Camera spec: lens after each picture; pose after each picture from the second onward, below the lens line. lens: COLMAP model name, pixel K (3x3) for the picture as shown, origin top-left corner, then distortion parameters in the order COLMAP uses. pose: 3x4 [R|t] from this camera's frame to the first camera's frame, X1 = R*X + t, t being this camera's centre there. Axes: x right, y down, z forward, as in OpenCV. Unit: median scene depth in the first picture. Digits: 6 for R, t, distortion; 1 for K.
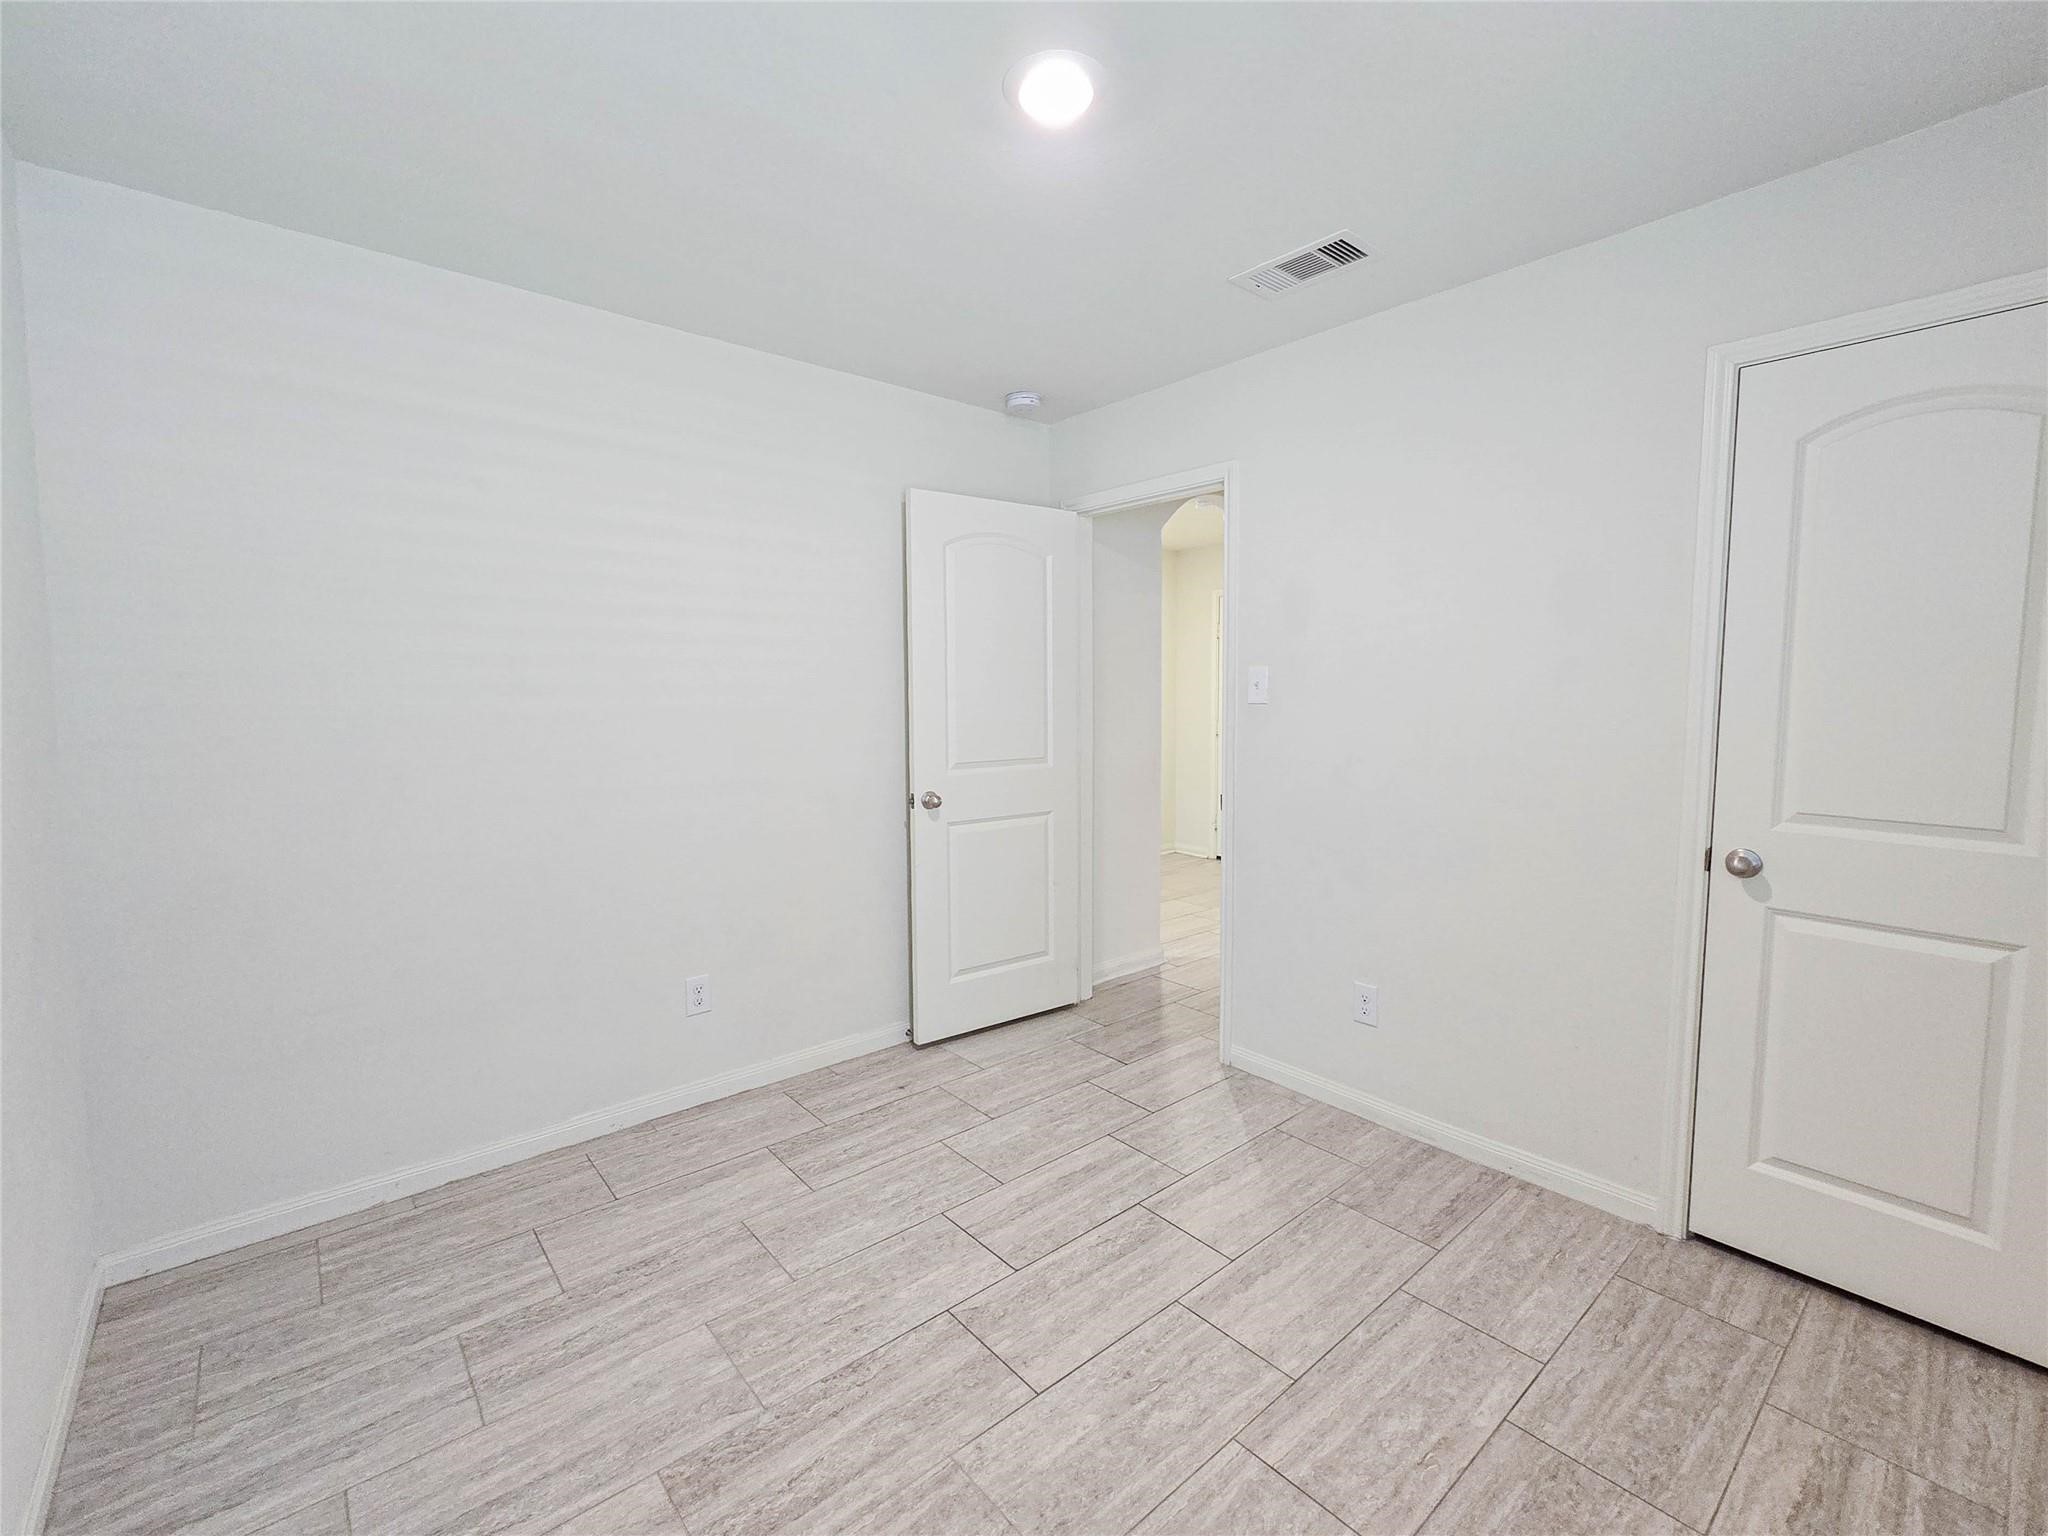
lens RADIAL K [[858.1, 0, 1022.7], [0, 858.1, 756.2], [0, 0, 1]] dist [-0.001905, 0.000937]
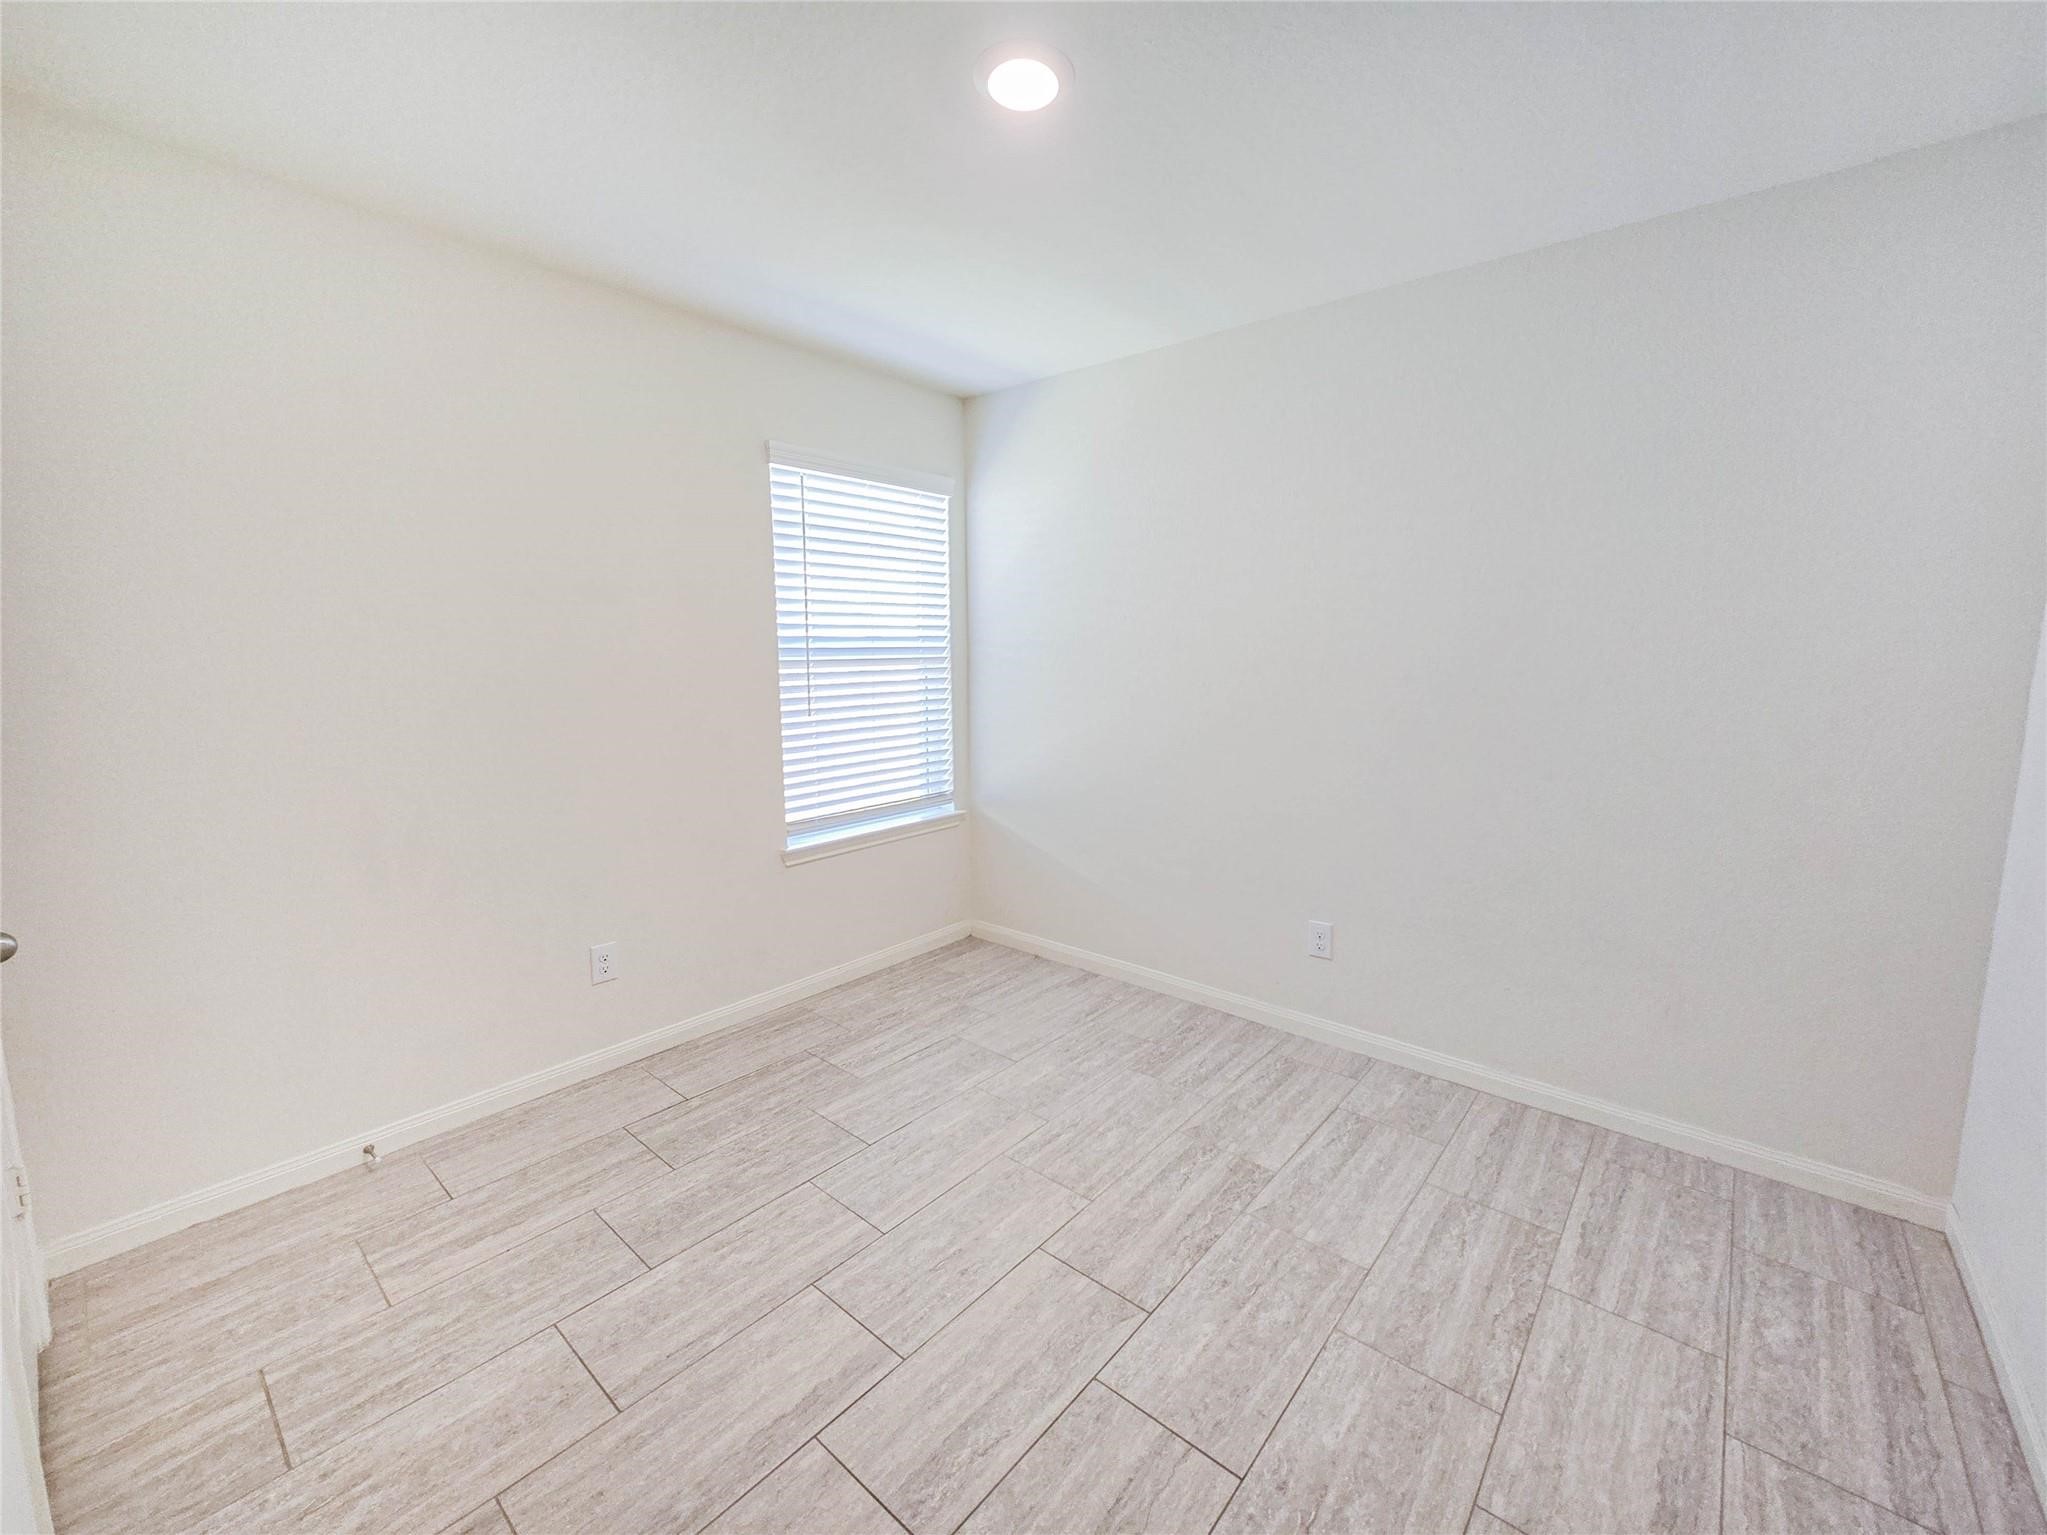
lens RADIAL K [[857.7, 0, 1022.2], [0, 857.7, 755.7], [0, 0, 1]] dist [-0.001905, 0.000937]
pose [[-0.987791, 0.023340, -0.154027, 0.192126], [-0.008895, 0.978650, 0.205343, -0.158317], [0.155531, 0.204206, -0.966494, 1.845967]]
